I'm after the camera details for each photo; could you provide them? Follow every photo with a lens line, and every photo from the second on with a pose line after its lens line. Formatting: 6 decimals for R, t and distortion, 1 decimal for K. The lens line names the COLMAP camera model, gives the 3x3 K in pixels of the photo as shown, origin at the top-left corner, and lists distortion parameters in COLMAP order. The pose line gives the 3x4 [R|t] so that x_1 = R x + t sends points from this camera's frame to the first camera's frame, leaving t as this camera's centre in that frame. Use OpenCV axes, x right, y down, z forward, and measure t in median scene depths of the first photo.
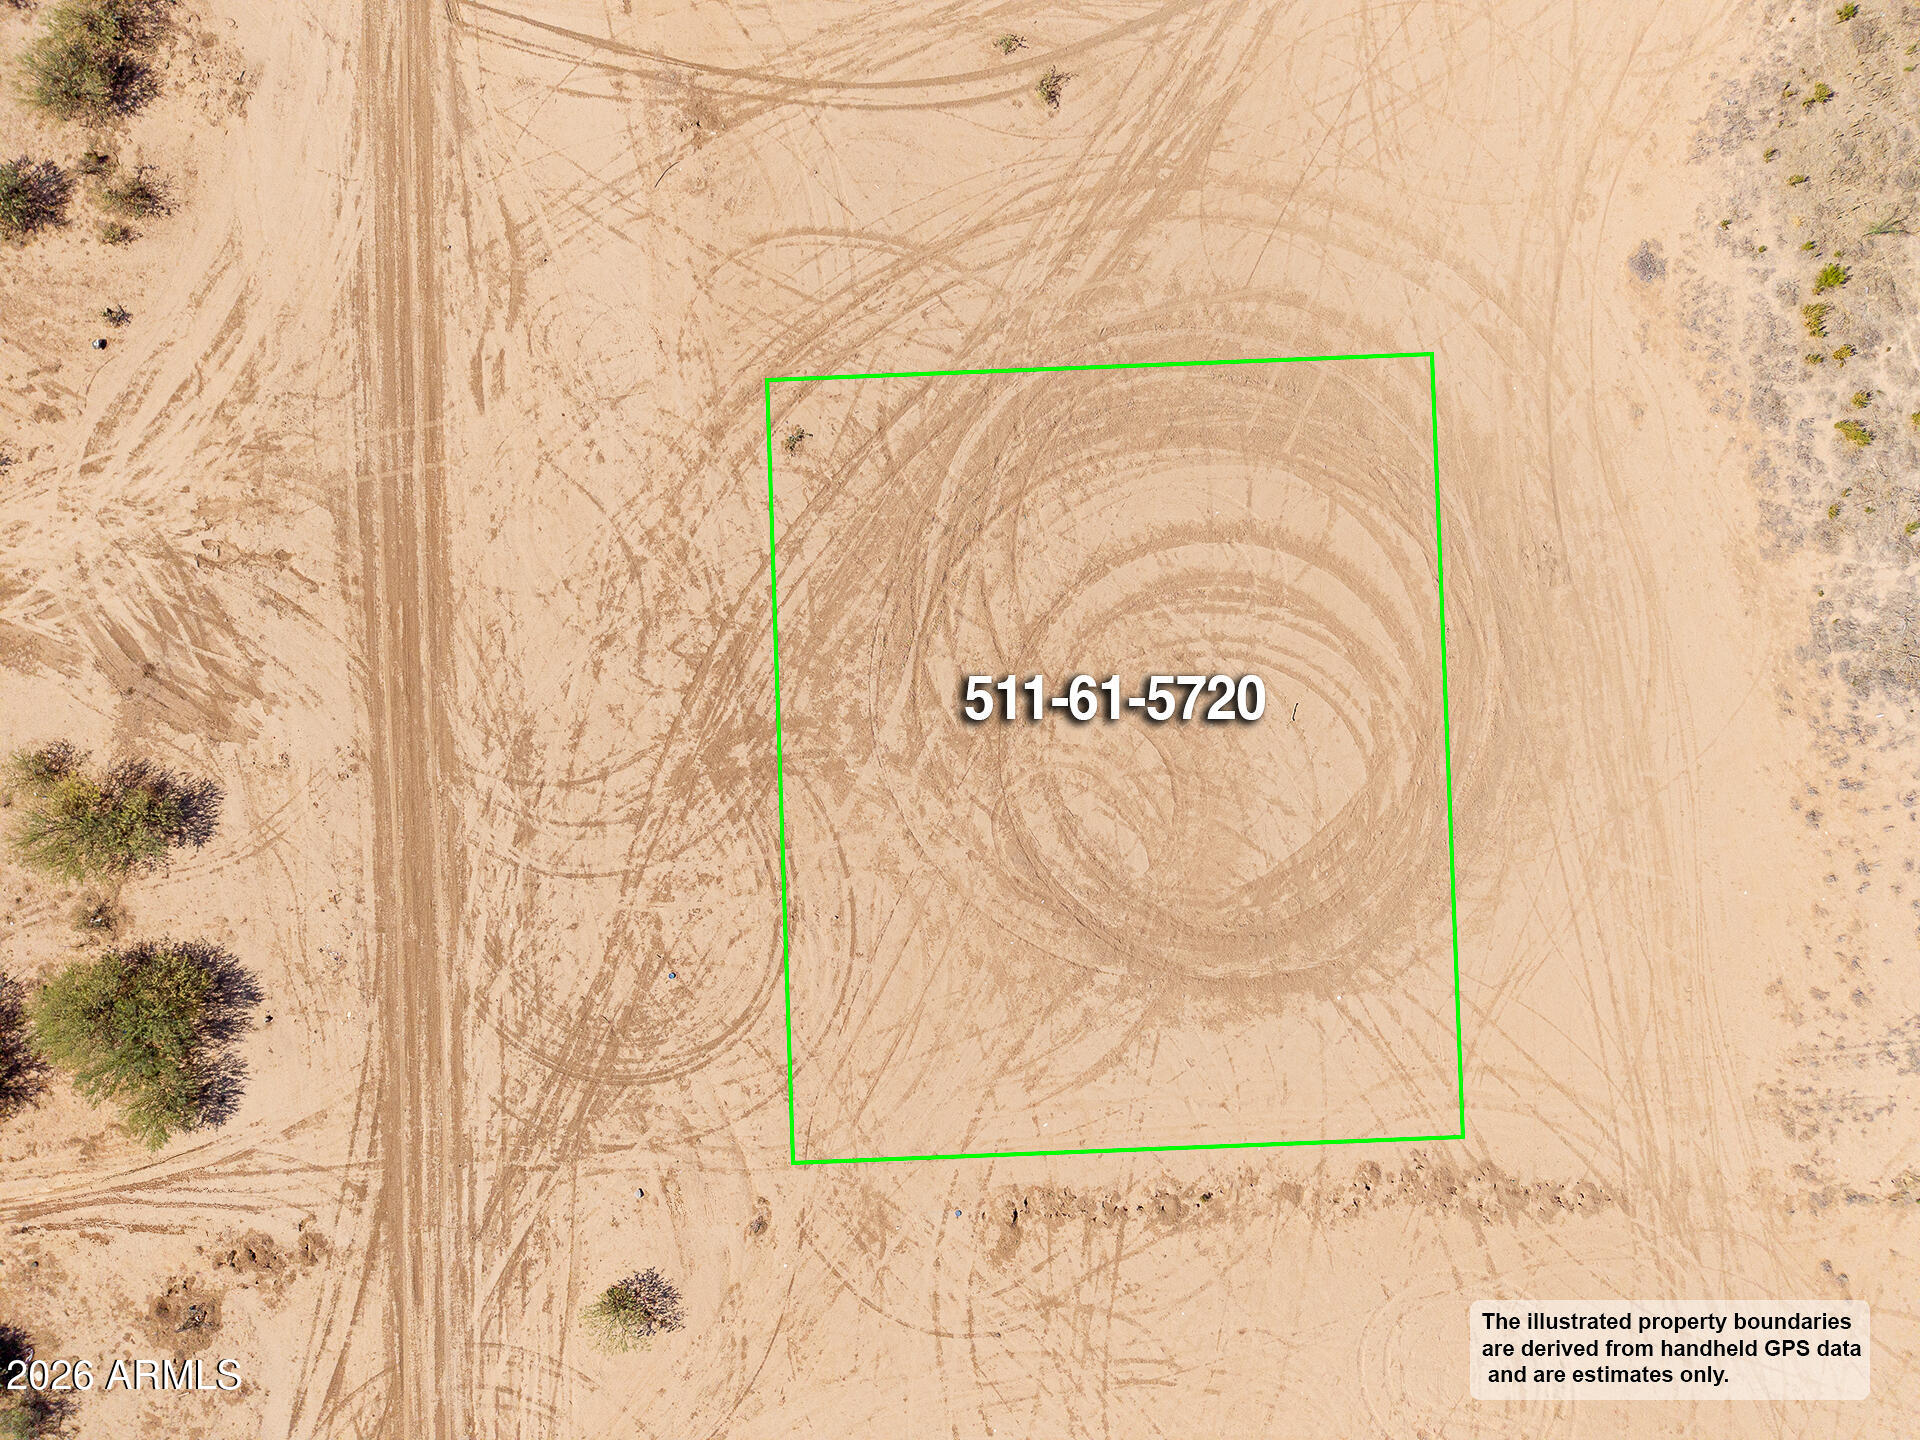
lens RADIAL K [[1276.2, 0, 946.8], [0, 1276.2, 719.0], [0, 0, 1]] dist [0.012235, -0.003726]
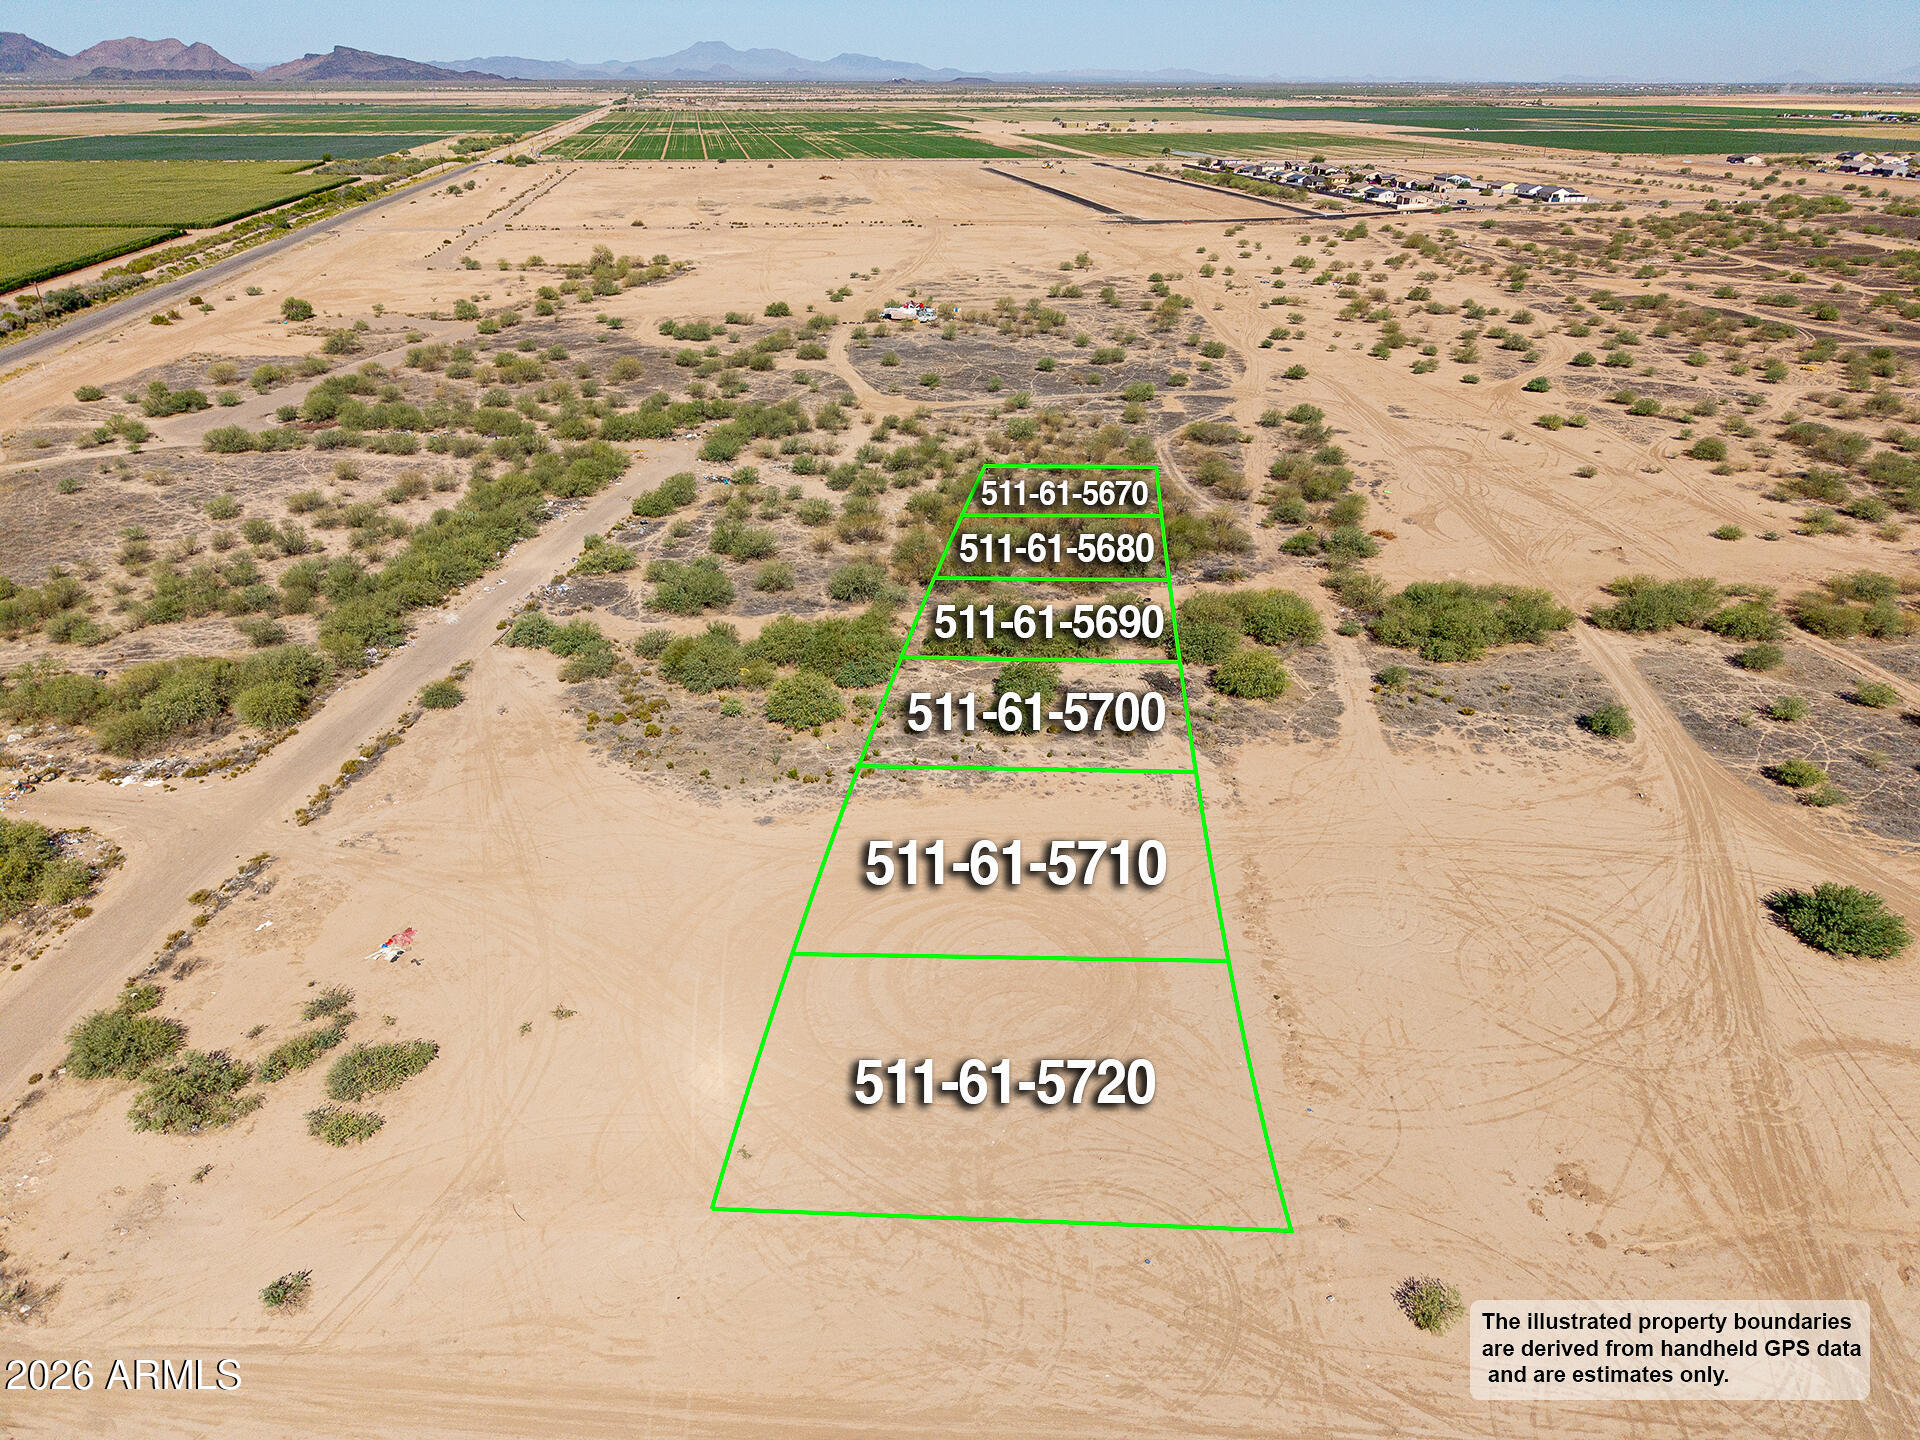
lens RADIAL K [[1276.0, 0, 968.8], [0, 1276.0, 718.5], [0, 0, 1]] dist [0.008732, -0.006331]
pose [[0.090266, -0.450143, 0.888383, -1.089303], [0.995874, 0.049198, -0.076260, 0.096662], [-0.009378, 0.891600, 0.452726, -0.026805]]
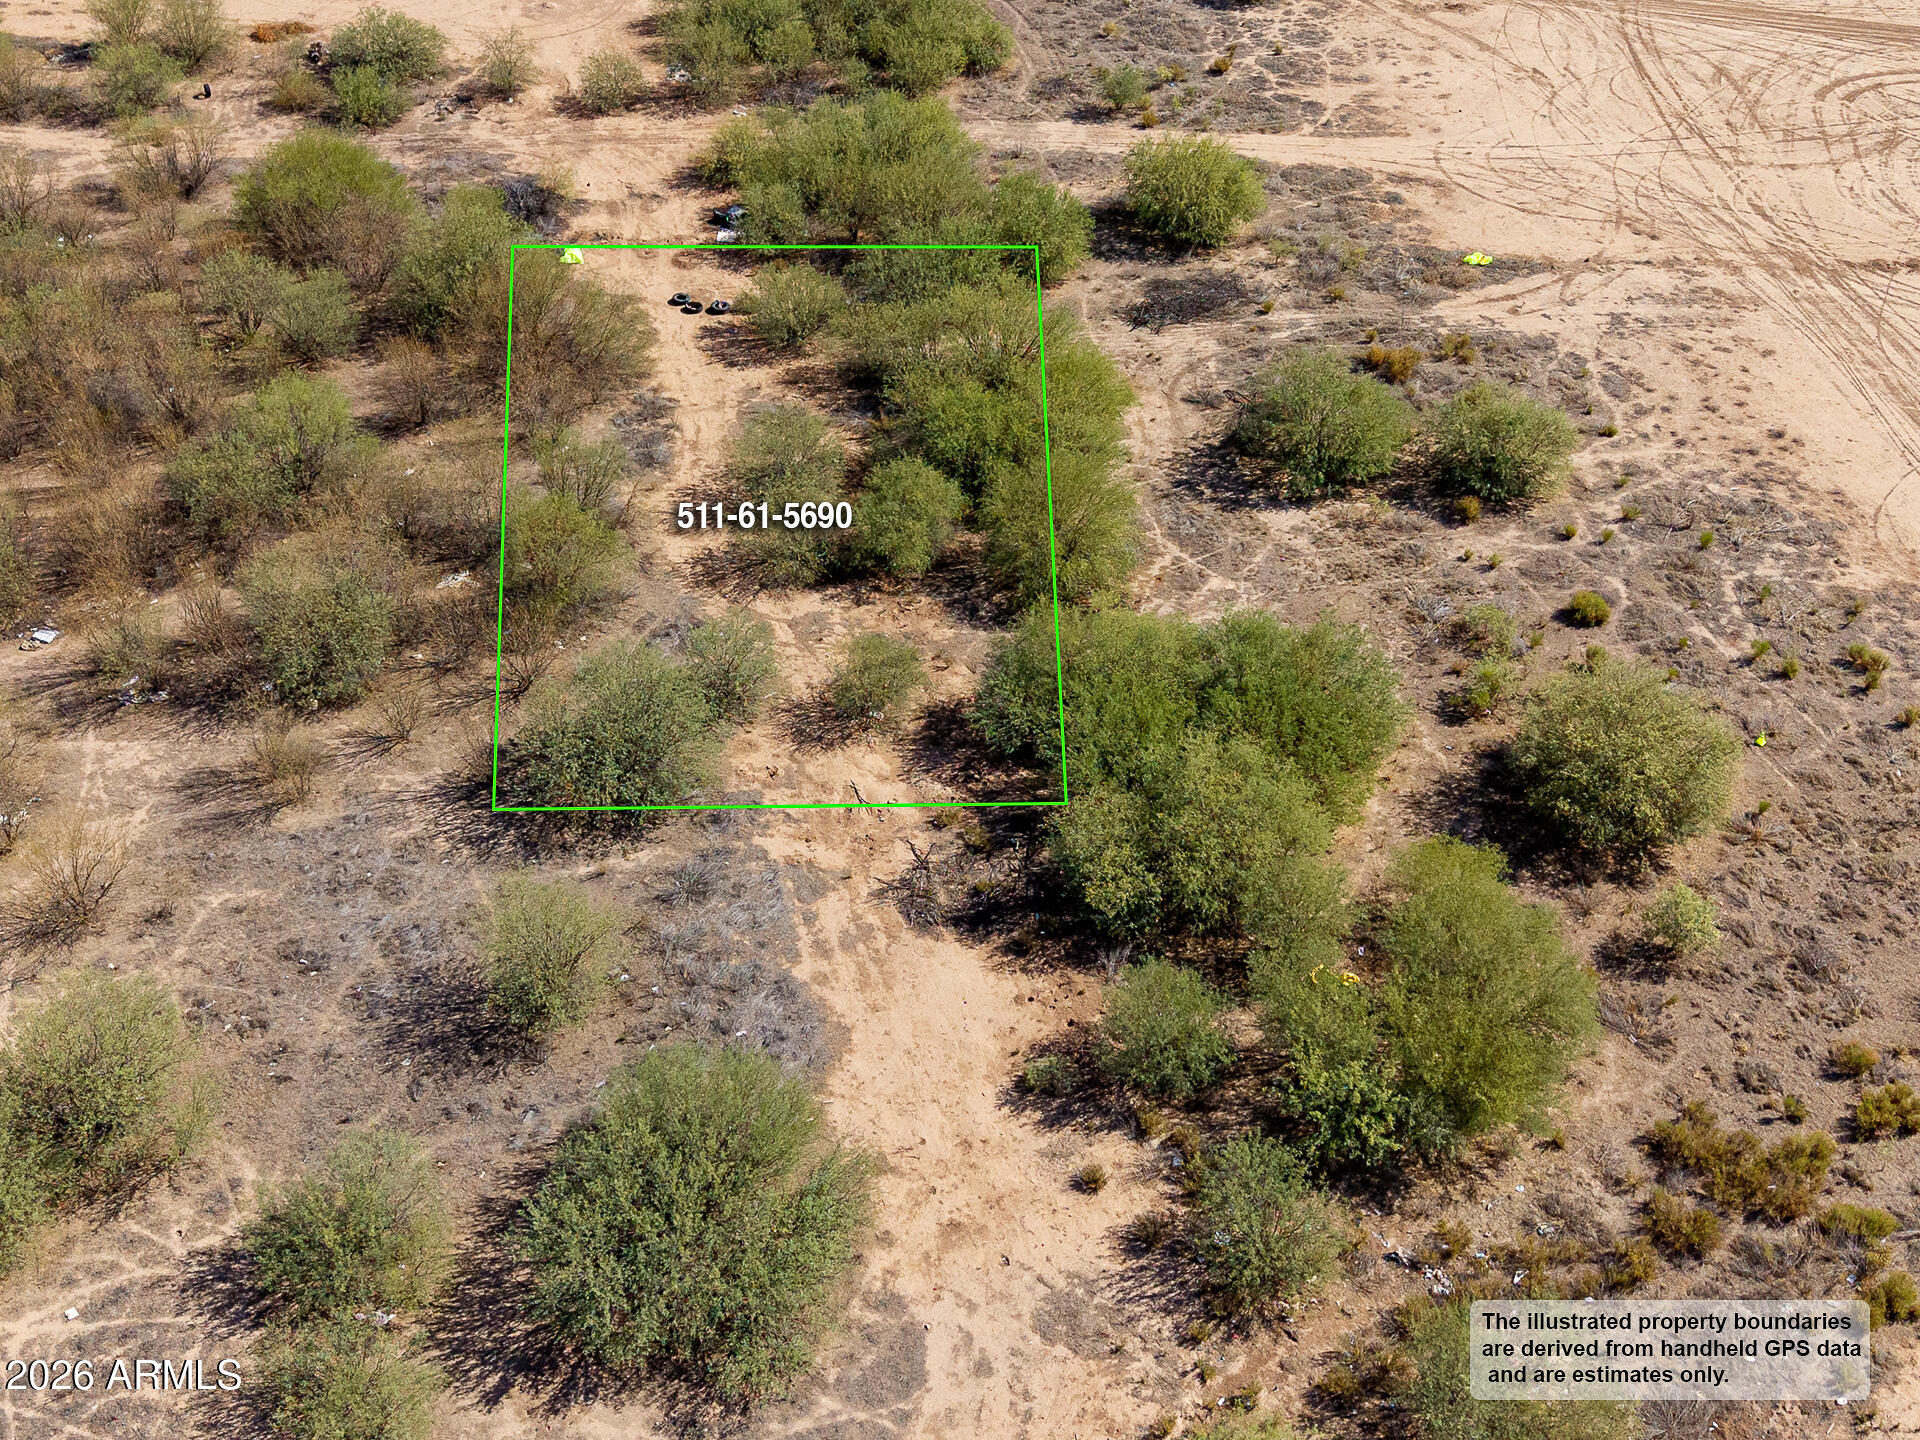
lens RADIAL K [[2099.0, 0, 959.5], [0, 2099.0, 716.2], [0, 0, 1]] dist [0.168721, -0.516729]
pose [[-0.999610, -0.026212, 0.009624, 1.280045], [0.023657, -0.611898, 0.790583, -1.355197], [-0.014834, 0.790502, 0.612280, 0.185688]]
